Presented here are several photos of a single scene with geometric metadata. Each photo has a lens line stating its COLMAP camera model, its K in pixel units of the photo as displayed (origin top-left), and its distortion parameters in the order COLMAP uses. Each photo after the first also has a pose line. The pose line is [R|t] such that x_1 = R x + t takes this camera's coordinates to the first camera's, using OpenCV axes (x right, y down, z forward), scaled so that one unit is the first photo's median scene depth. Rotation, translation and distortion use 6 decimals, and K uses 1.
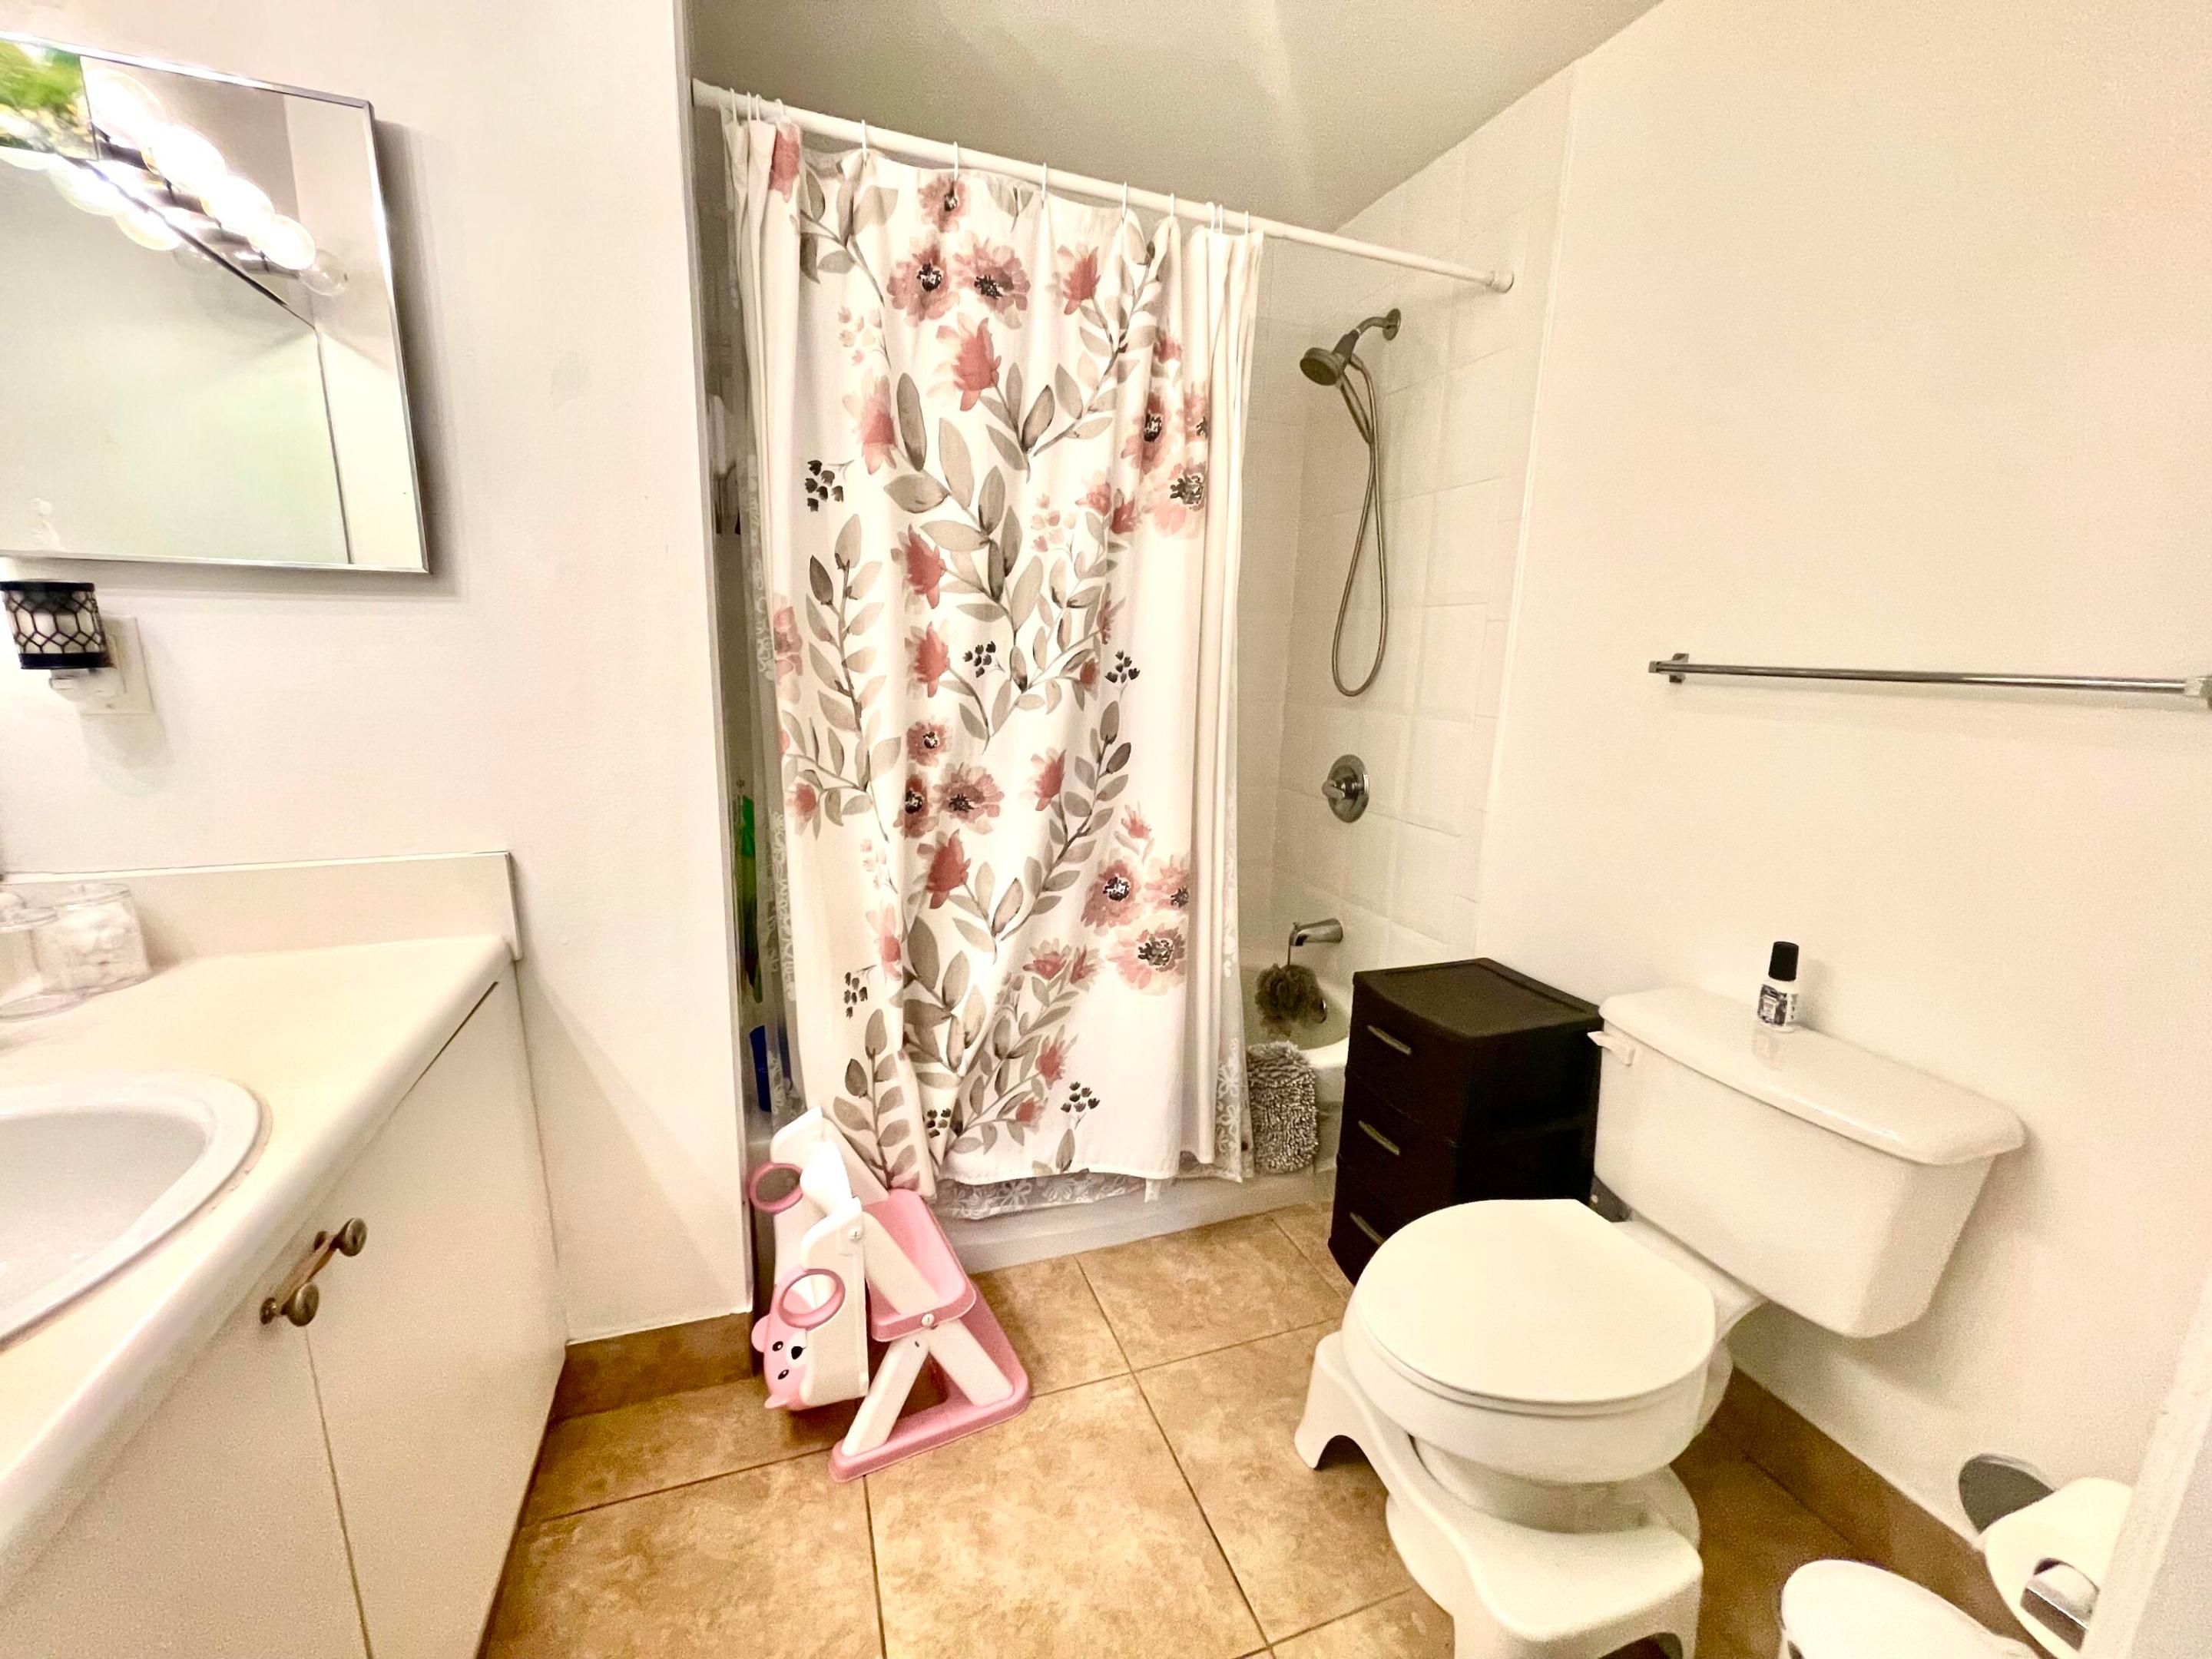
lens RADIAL K [[892.0, 0, 1097.1], [0, 892.0, 837.2], [0, 0, 1]] dist [-0.000079, -0.001556]
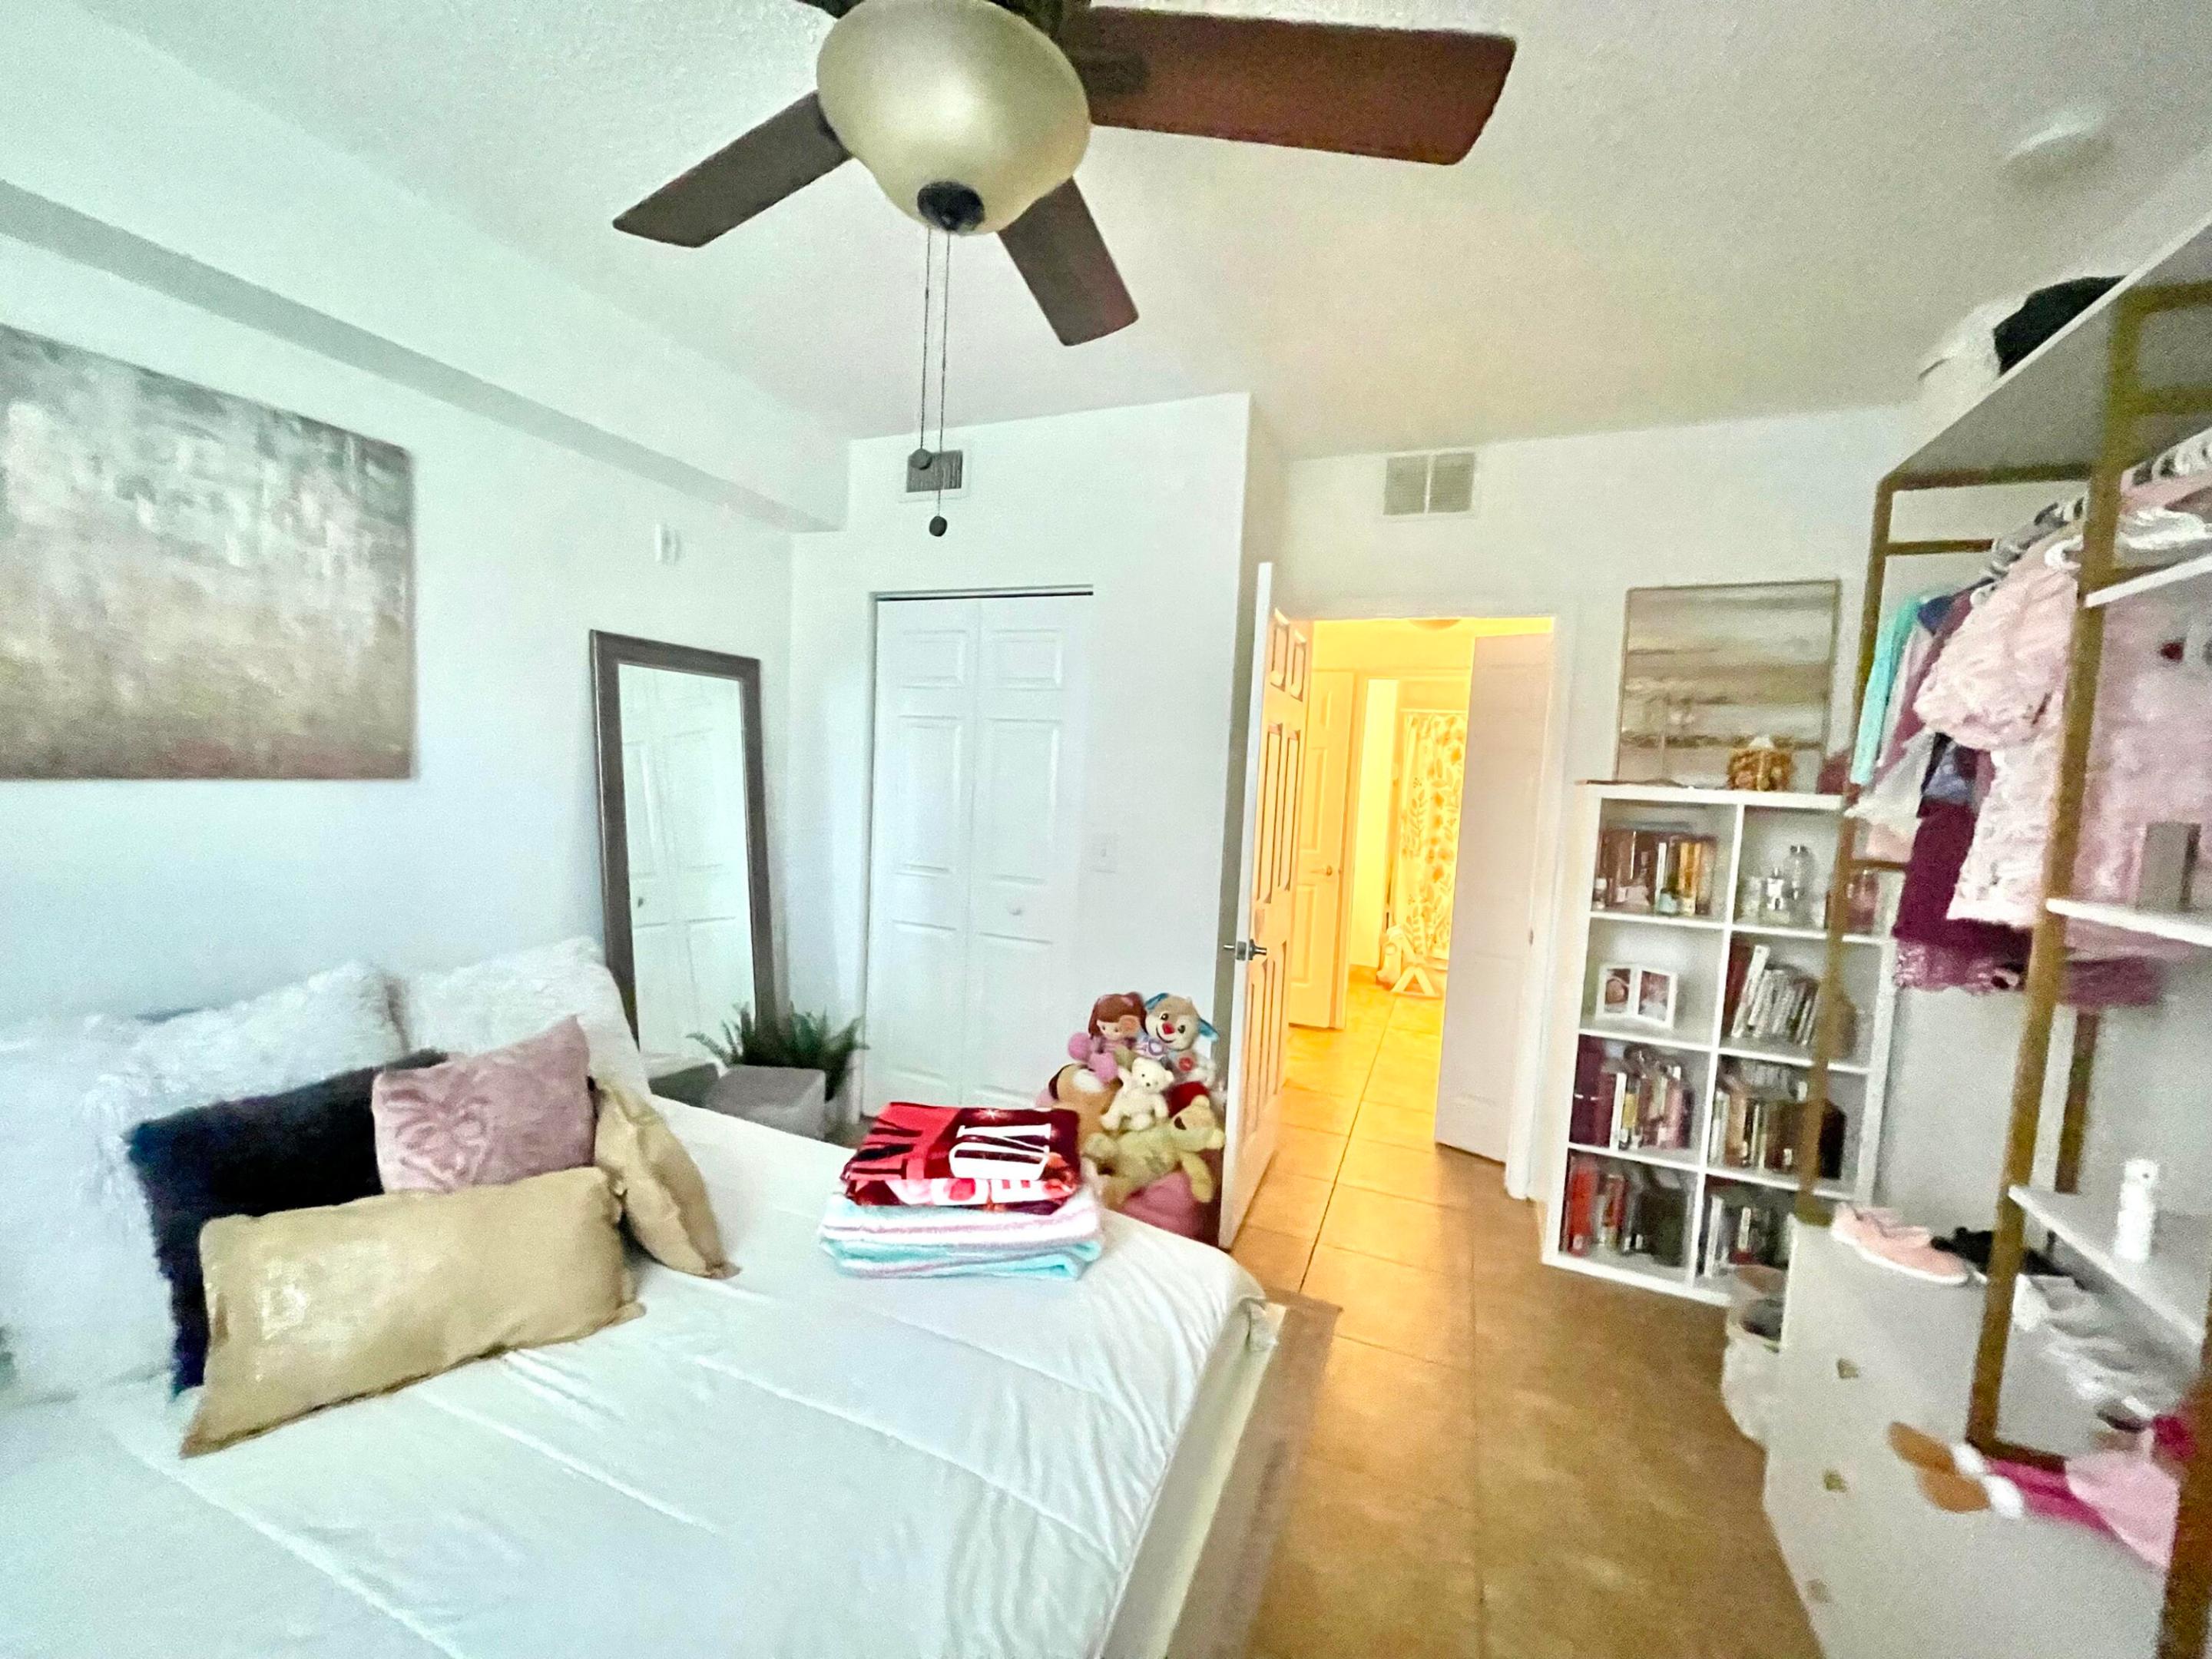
lens RADIAL K [[892.0, 0, 1088.1], [0, 892.0, 830.6], [0, 0, 1]] dist [-0.000079, -0.001556]
pose [[0.736213, 0.055482, -0.674471, 1.454760], [-0.163626, 0.981657, -0.097853, 0.530381], [0.656671, 0.182402, 0.731788, -3.195549]]
